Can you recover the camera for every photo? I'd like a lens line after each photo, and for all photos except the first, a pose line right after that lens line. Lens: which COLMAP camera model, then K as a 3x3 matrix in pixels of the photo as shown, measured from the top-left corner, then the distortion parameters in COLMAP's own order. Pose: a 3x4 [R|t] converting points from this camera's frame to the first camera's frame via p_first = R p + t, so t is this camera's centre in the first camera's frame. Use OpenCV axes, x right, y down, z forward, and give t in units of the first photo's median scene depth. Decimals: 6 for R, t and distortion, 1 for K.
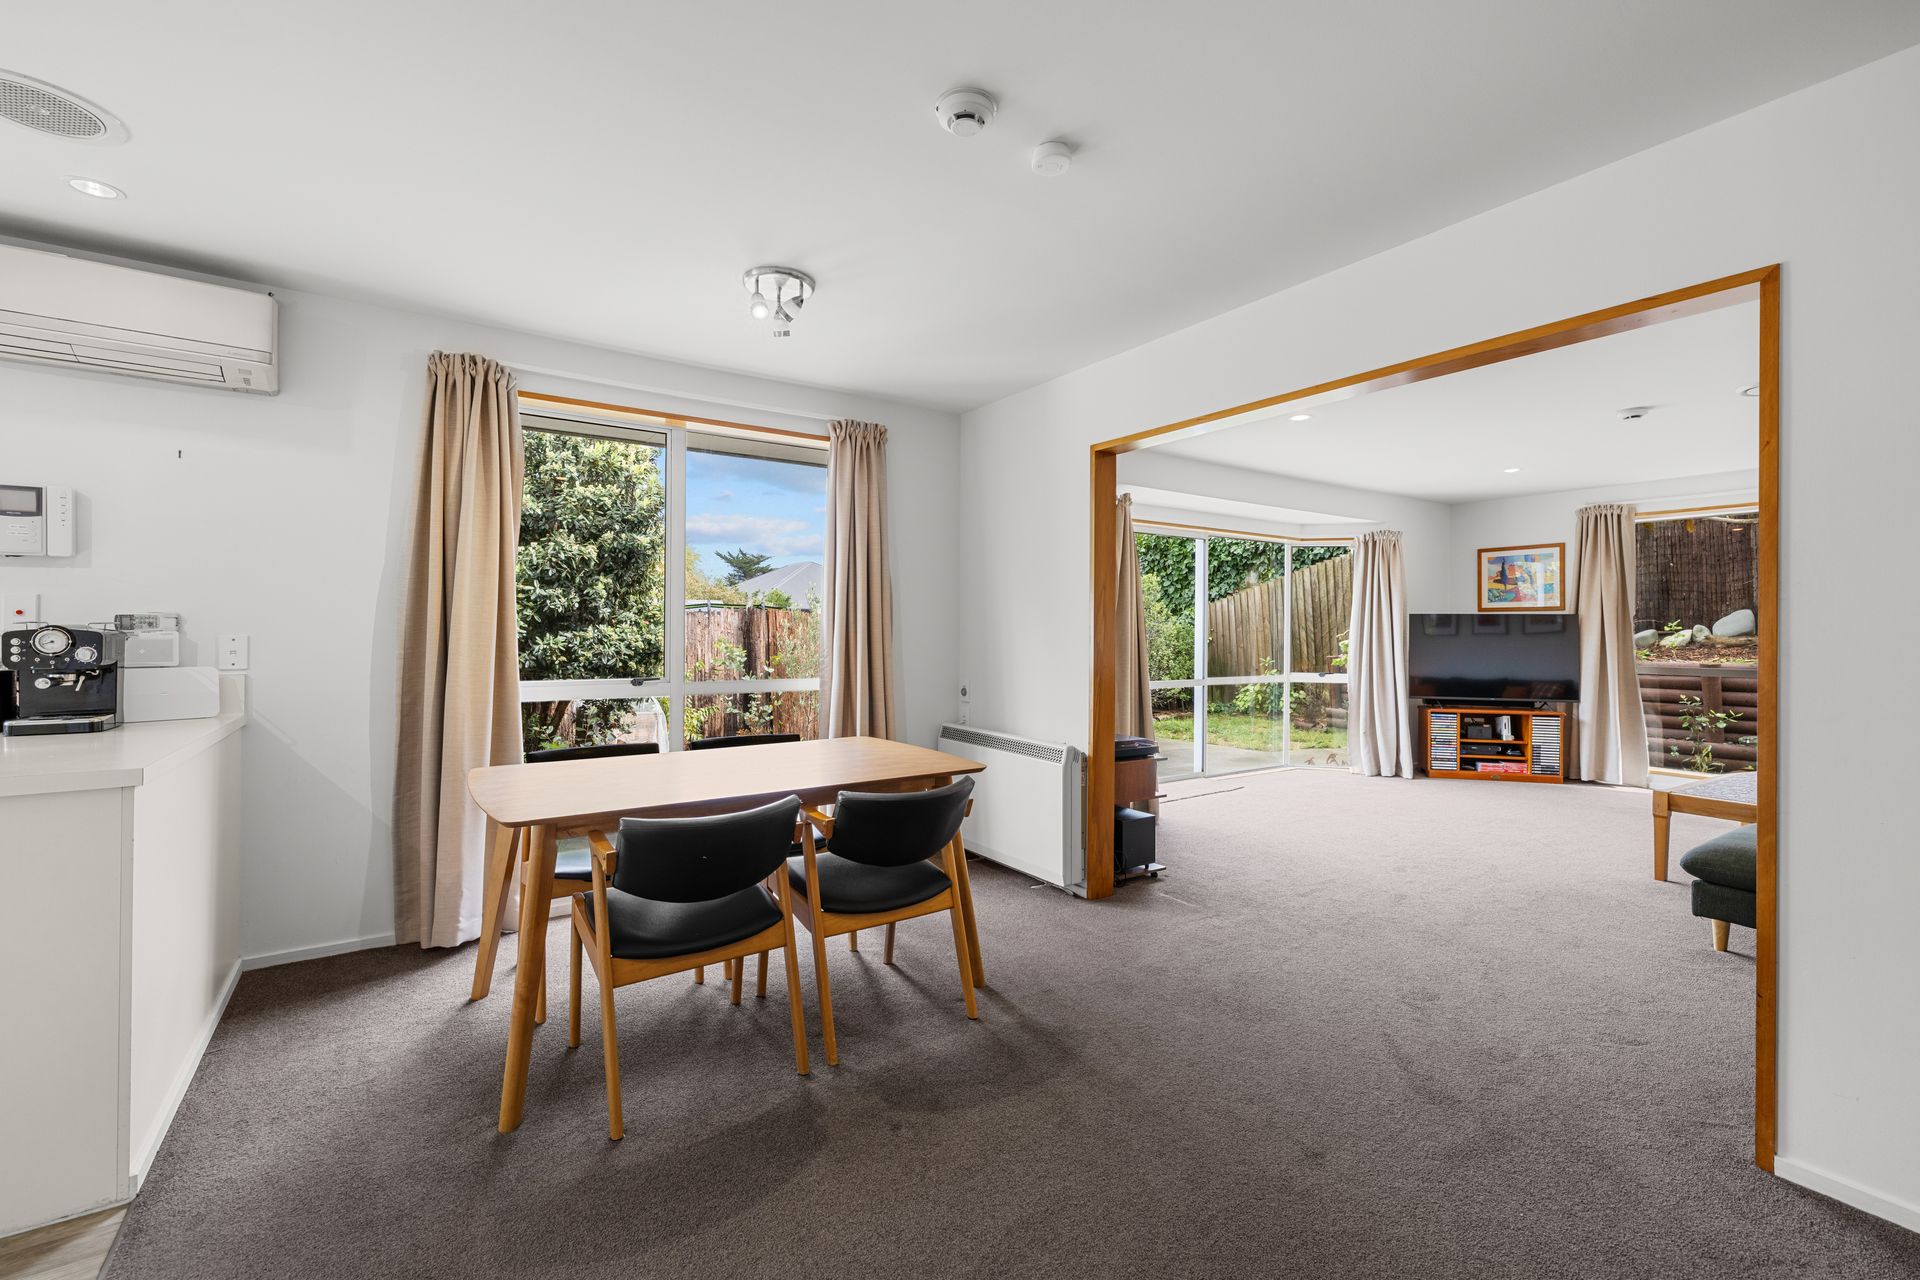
lens RADIAL K [[812.4, 0, 964.7], [0, 812.4, 626.4], [0, 0, 1]] dist [0.004023, 0.000412]
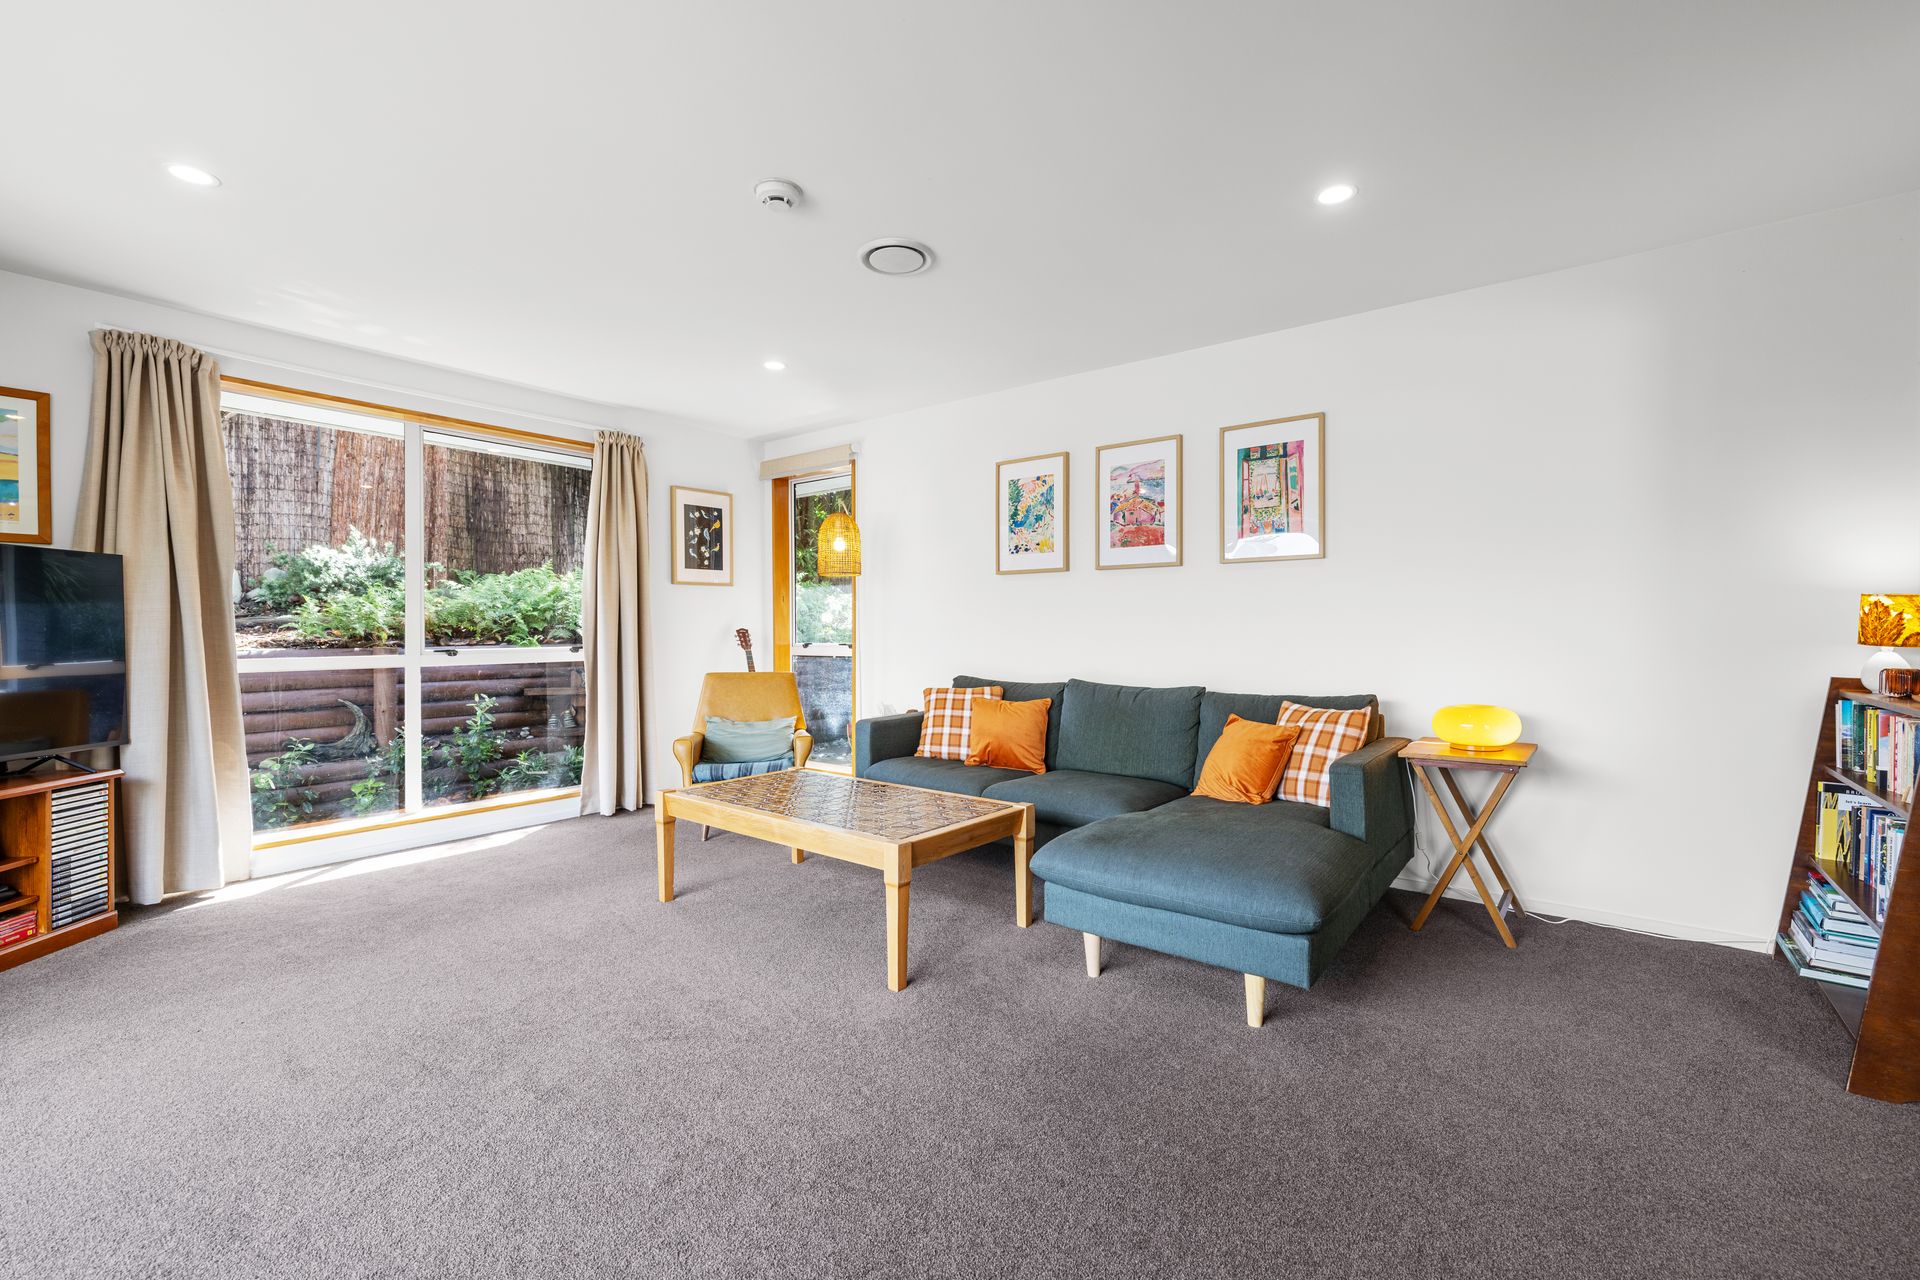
lens RADIAL K [[812.4, 0, 964.7], [0, 812.4, 626.4], [0, 0, 1]] dist [0.004023, 0.000412]
pose [[-0.312783, -0.001878, 0.949823, 0.145545], [-0.003827, 0.999992, 0.000717, 0.022226], [-0.949817, -0.003411, -0.312787, 0.637609]]
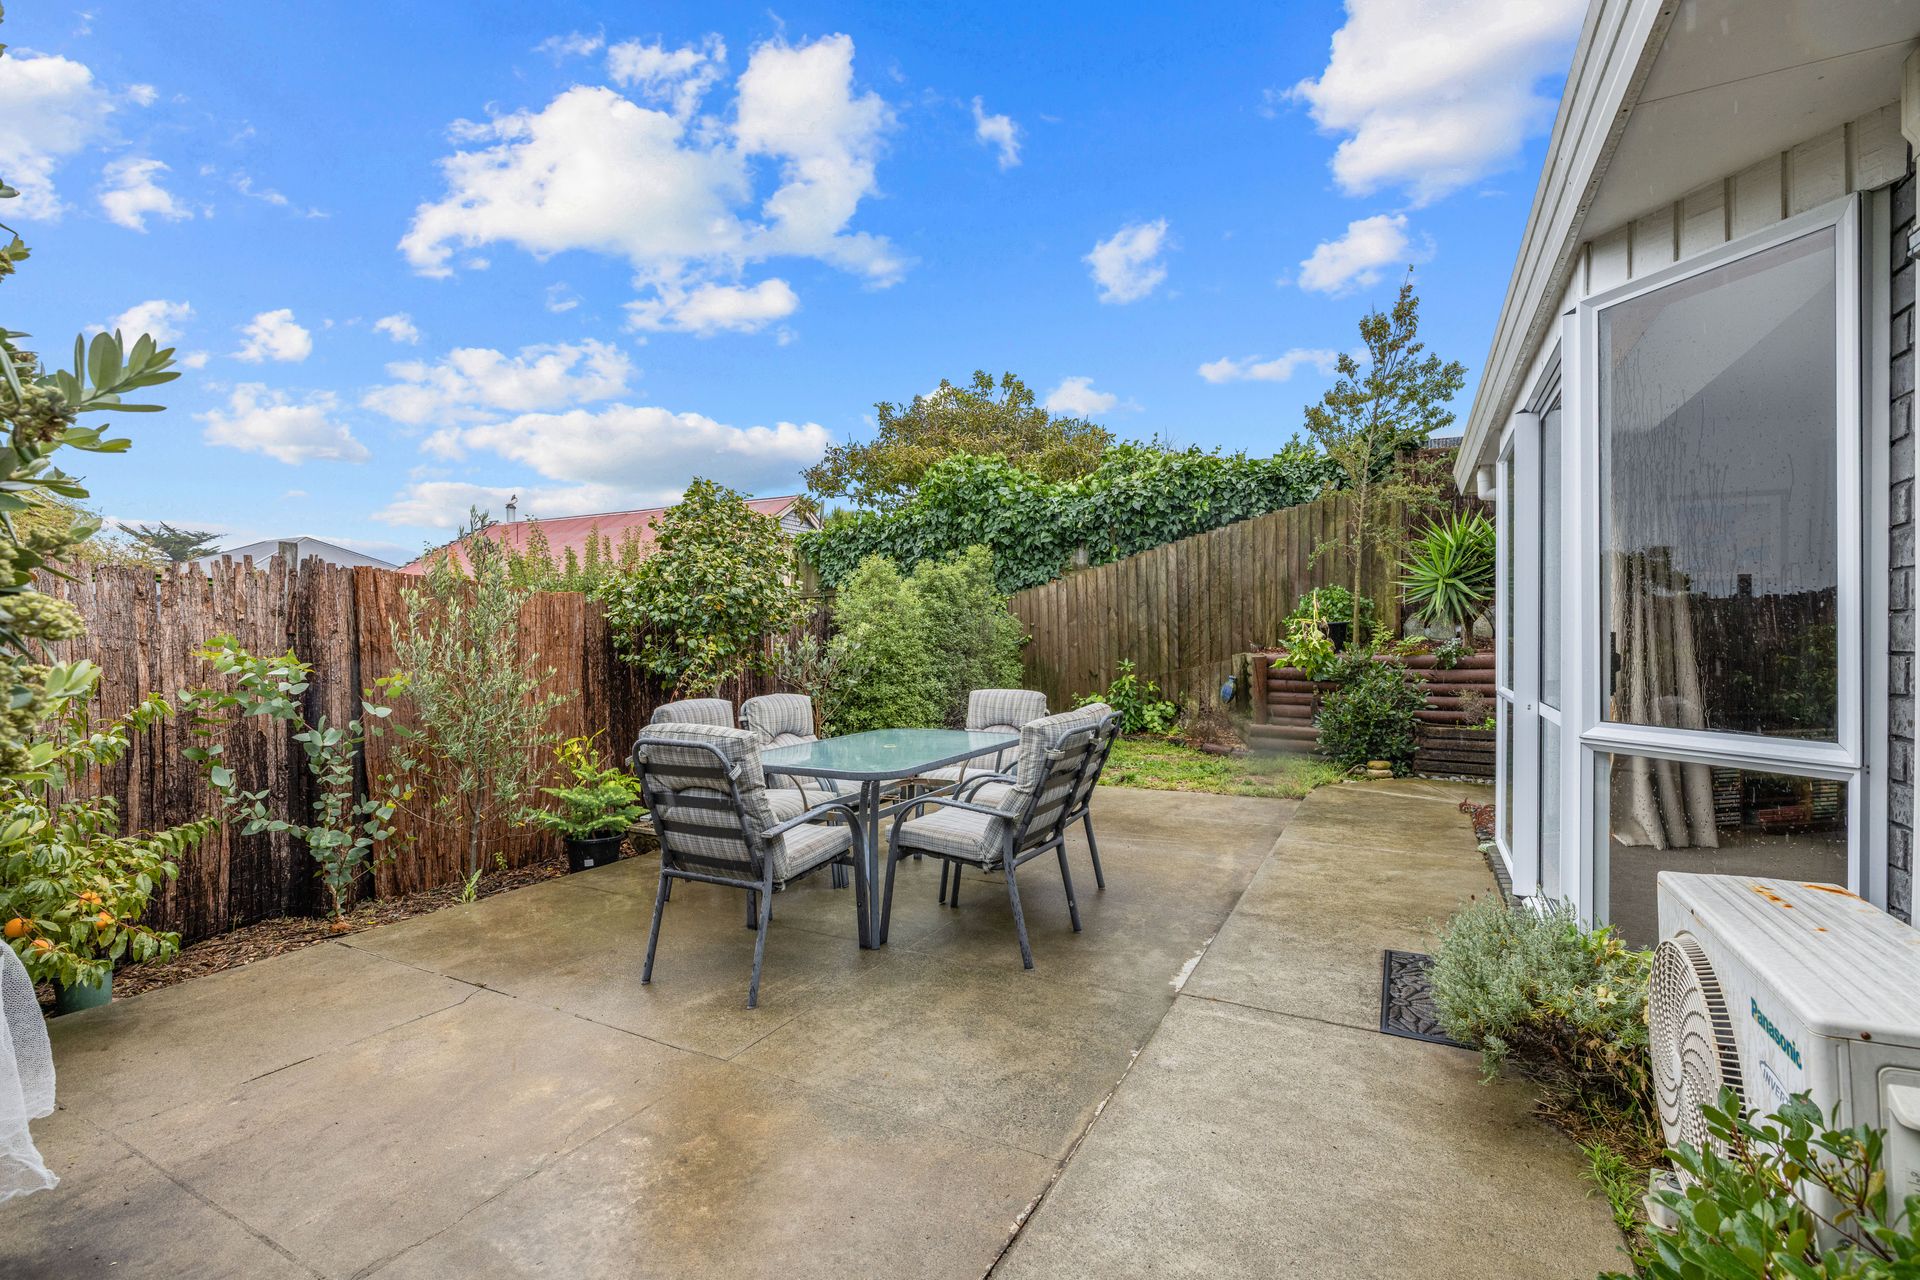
lens RADIAL K [[841.9, 0, 960.0], [0, 841.9, 640.0], [0, 0, 1]] dist [-0.000796, -0.000228]
pose [[0.882069, -0.008710, 0.471040, -0.246635], [0.004170, 0.999934, 0.010682, 0.019466], [-0.471102, -0.007457, 0.882047, 0.670645]]
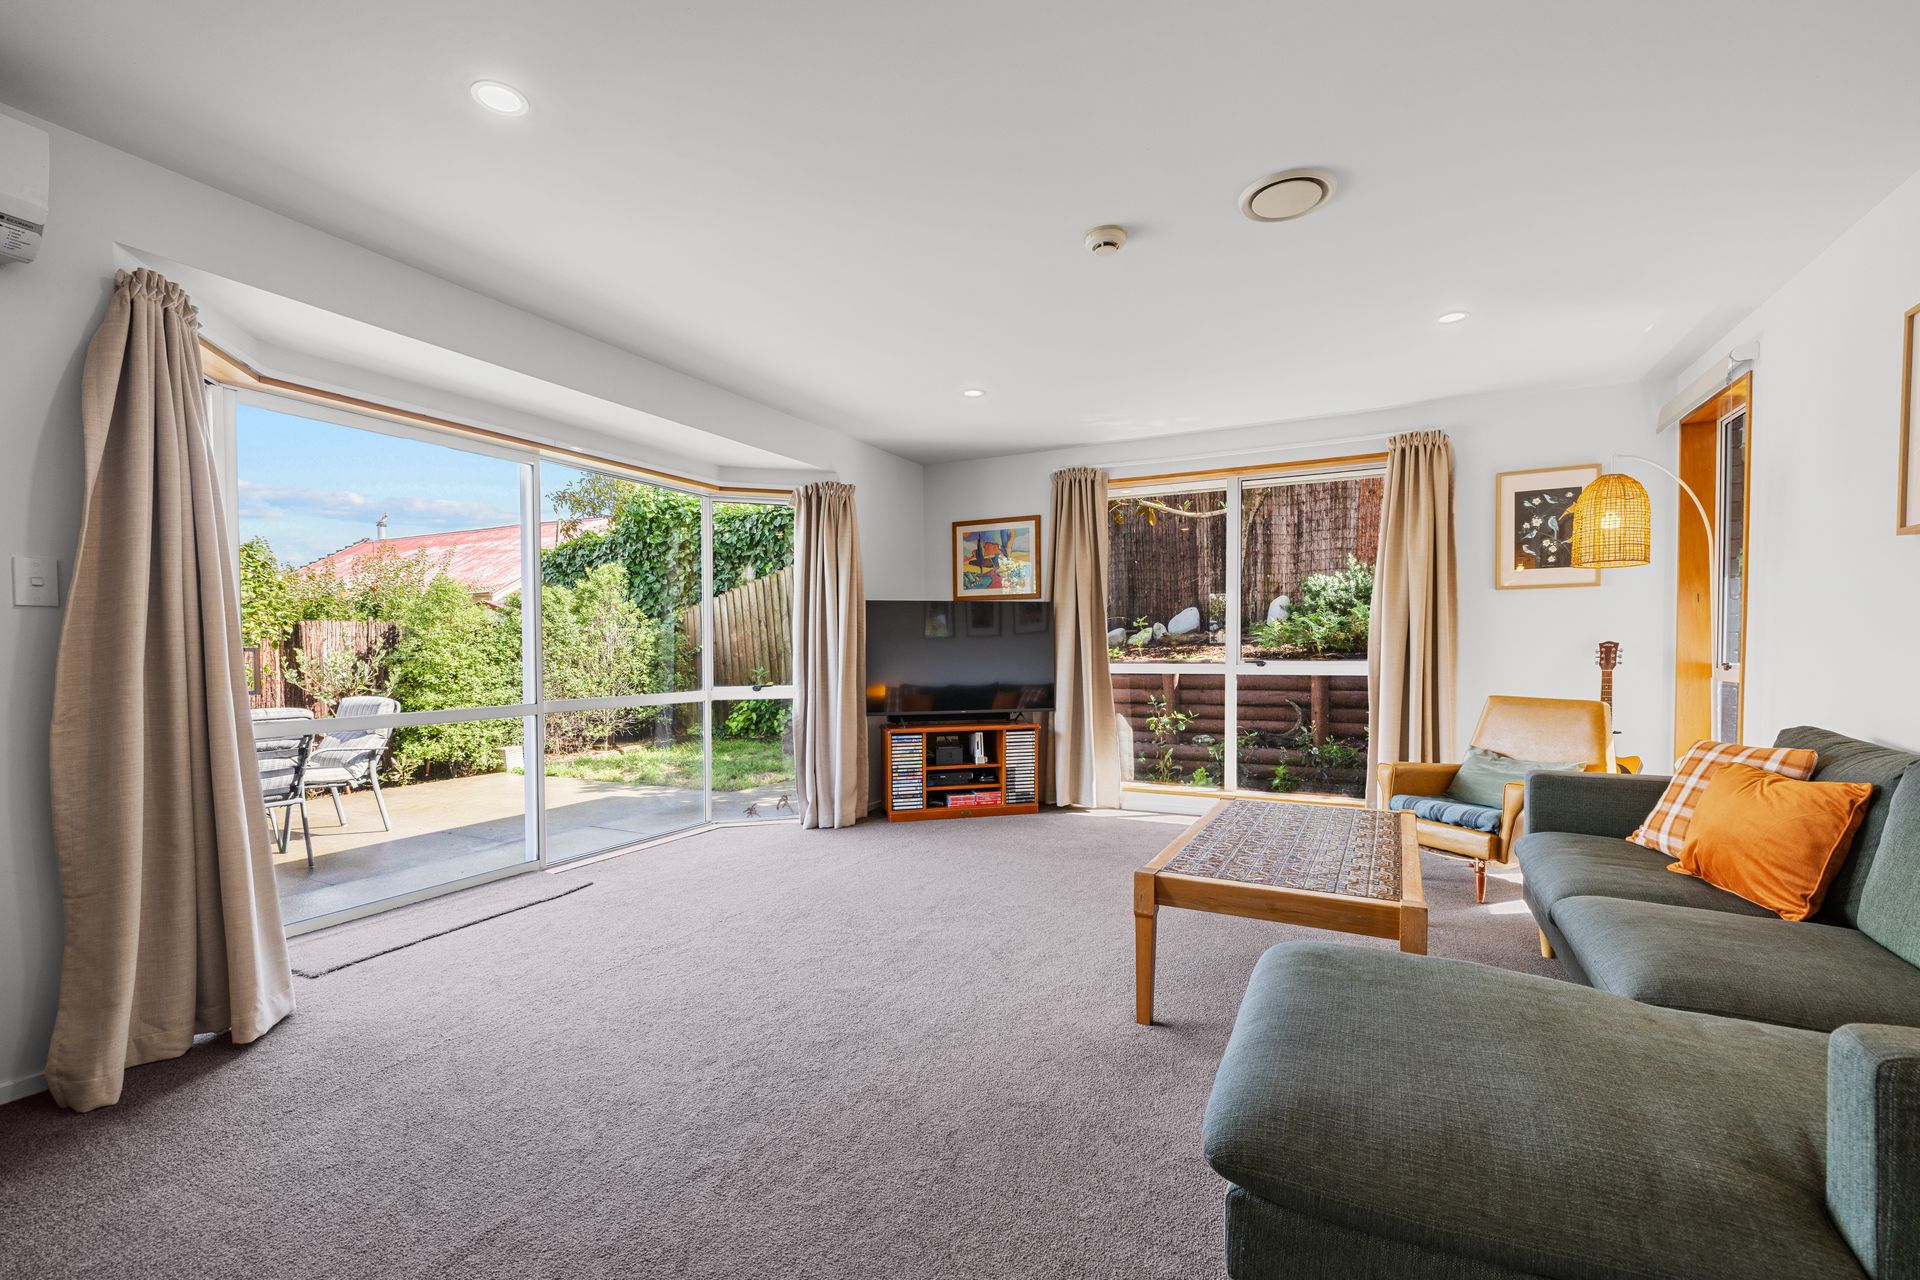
lens RADIAL K [[815.2, 0, 958.3], [0, 815.2, 669.3], [0, 0, 1]] dist [0.000494, 0.000162]
pose [[0.873663, -0.025813, 0.485846, 0.256195], [0.009205, 0.999290, 0.036540, 0.019847], [-0.486444, -0.027452, 0.873280, 0.312947]]
